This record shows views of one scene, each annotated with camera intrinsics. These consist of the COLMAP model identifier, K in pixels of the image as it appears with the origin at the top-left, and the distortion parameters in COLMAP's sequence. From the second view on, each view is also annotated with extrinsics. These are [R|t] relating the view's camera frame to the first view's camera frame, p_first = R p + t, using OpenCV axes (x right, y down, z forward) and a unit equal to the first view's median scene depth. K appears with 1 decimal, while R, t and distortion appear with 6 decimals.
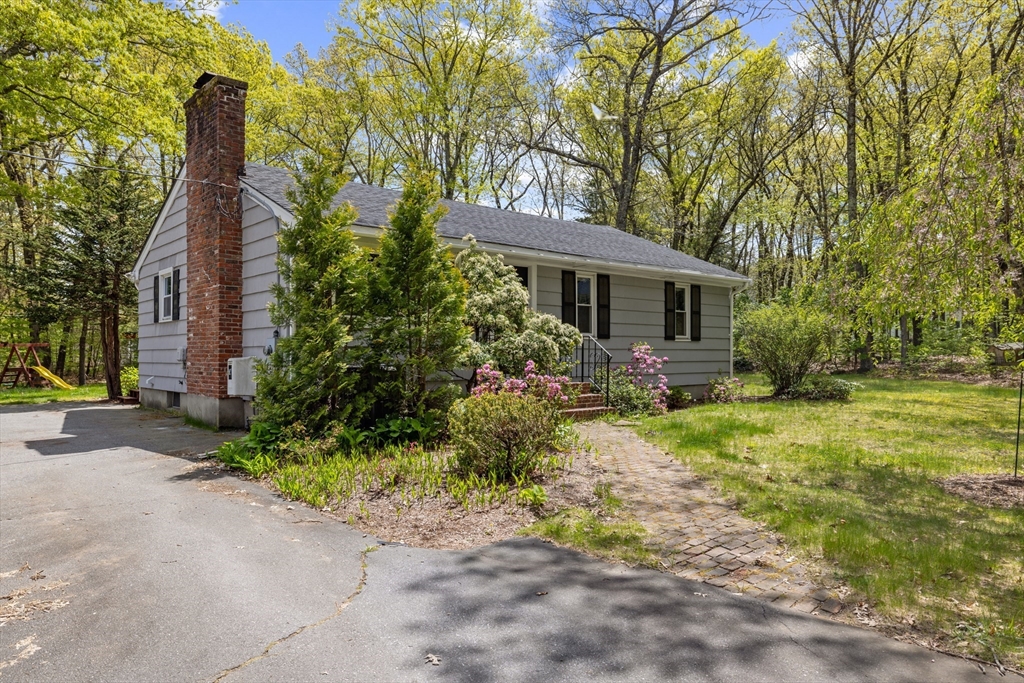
lens RADIAL K [[686.3, 0, 509.9], [0, 686.3, 342.7], [0, 0, 1]] dist [-0.005758, -0.000362]
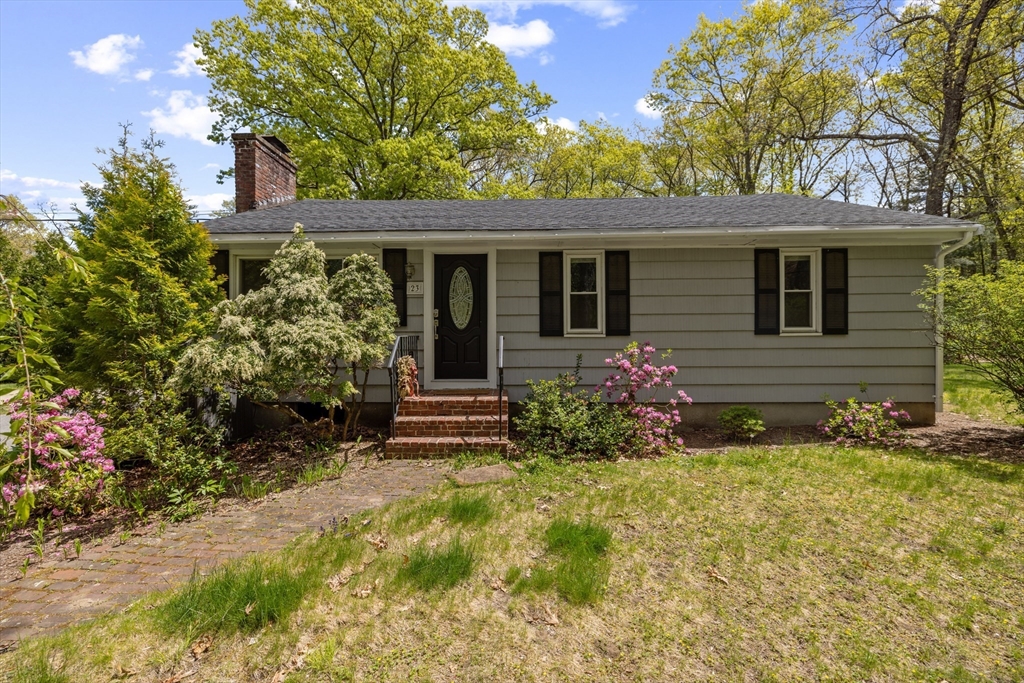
lens RADIAL K [[439.2, 0, 513.4], [0, 439.2, 338.2], [0, 0, 1]] dist [0.003018, 0.000214]
pose [[0.731487, -0.002107, -0.681852, 0.347718], [0.014337, 0.999822, 0.012291, -0.008900], [0.681704, -0.018767, 0.731387, 0.508557]]
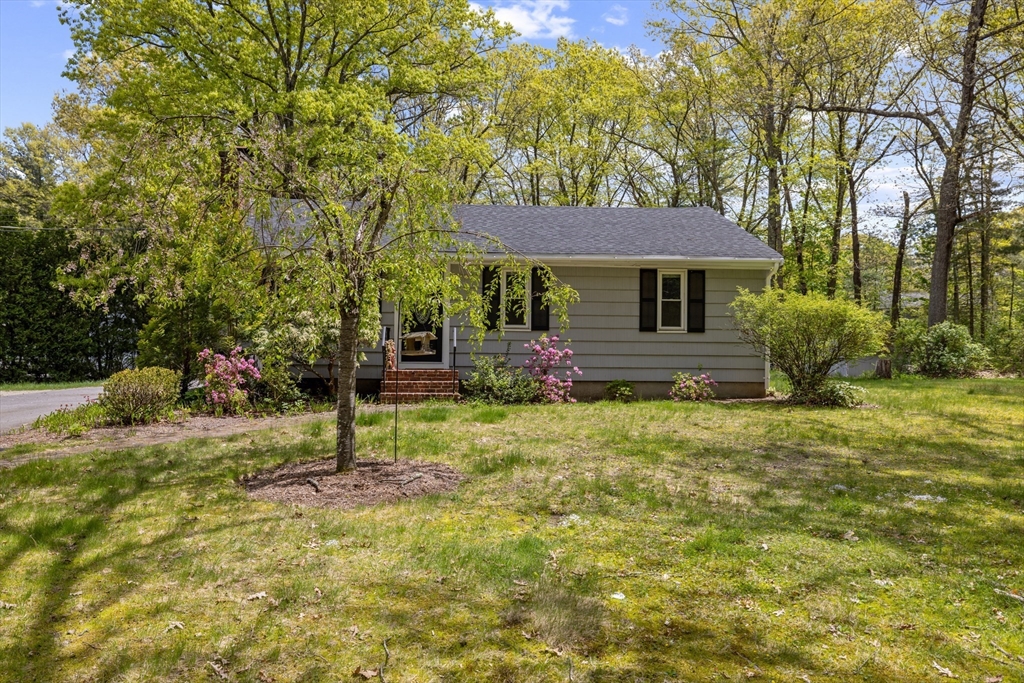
lens RADIAL K [[738.6, 0, 511.9], [0, 738.6, 343.7], [0, 0, 1]] dist [-0.004204, -0.000114]
pose [[0.781341, 0.001008, -0.624104, 0.718078], [-0.001435, 0.999999, -0.000181, 0.013359], [0.624103, 0.001037, 0.781341, 0.097960]]
